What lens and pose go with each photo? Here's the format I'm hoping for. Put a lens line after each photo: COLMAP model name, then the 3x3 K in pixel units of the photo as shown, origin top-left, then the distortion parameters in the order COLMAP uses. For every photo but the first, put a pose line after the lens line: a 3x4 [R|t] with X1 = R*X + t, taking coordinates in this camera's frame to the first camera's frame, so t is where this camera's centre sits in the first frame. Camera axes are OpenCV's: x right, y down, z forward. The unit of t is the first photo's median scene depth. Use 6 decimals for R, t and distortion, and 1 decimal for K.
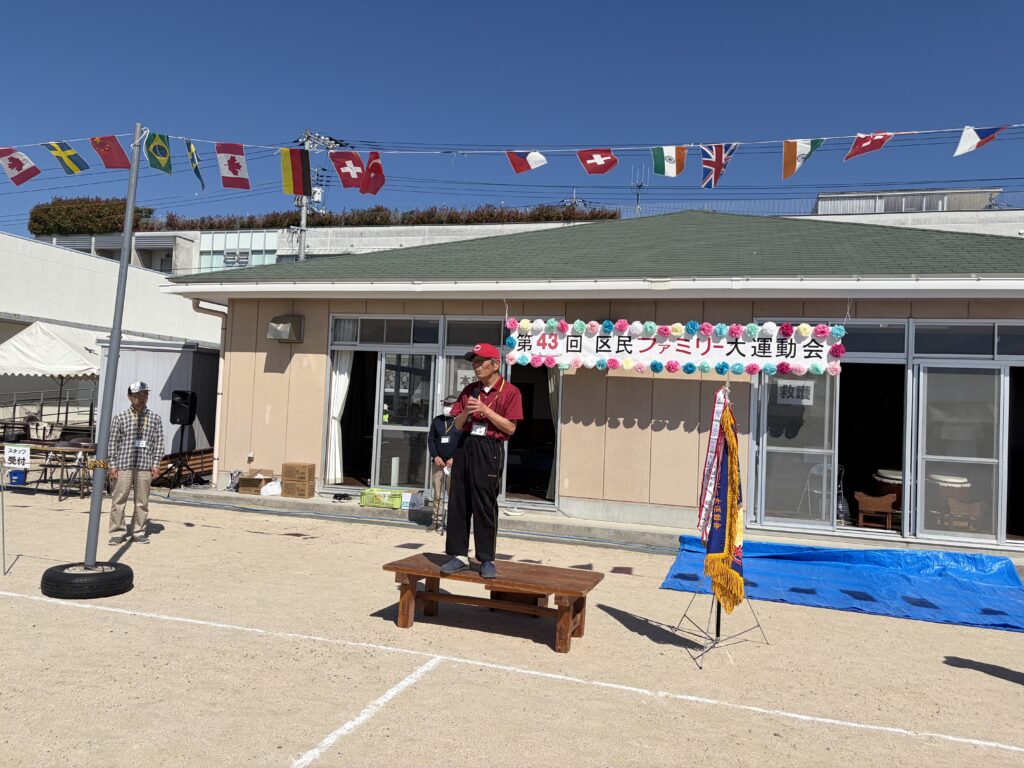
lens RADIAL K [[766.0, 0, 512.0], [0, 766.0, 384.0], [0, 0, 1]] dist [0.086256, -0.091800]
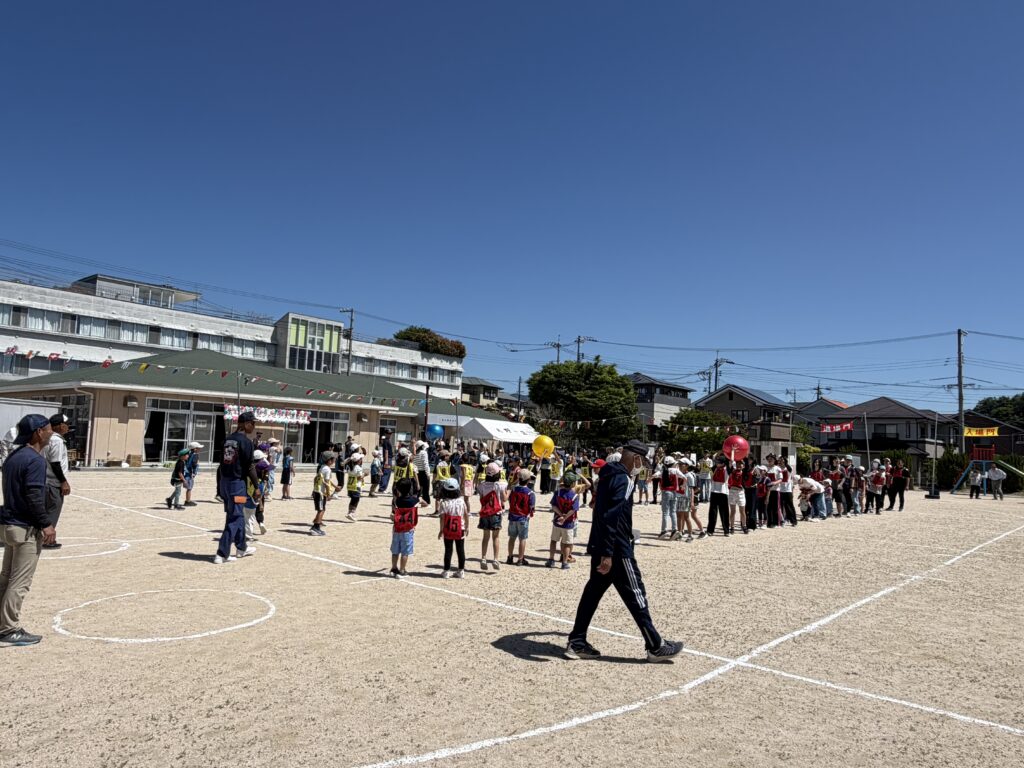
lens RADIAL K [[692.6, 0, 512.0], [0, 692.6, 384.0], [0, 0, 1]] dist [0.000872, 0.000274]
pose [[0.382099, 0.040860, 0.923218, -1.990443], [-0.057657, 0.998130, -0.020312, -0.162881], [-0.922321, -0.045468, 0.383740, -1.084203]]
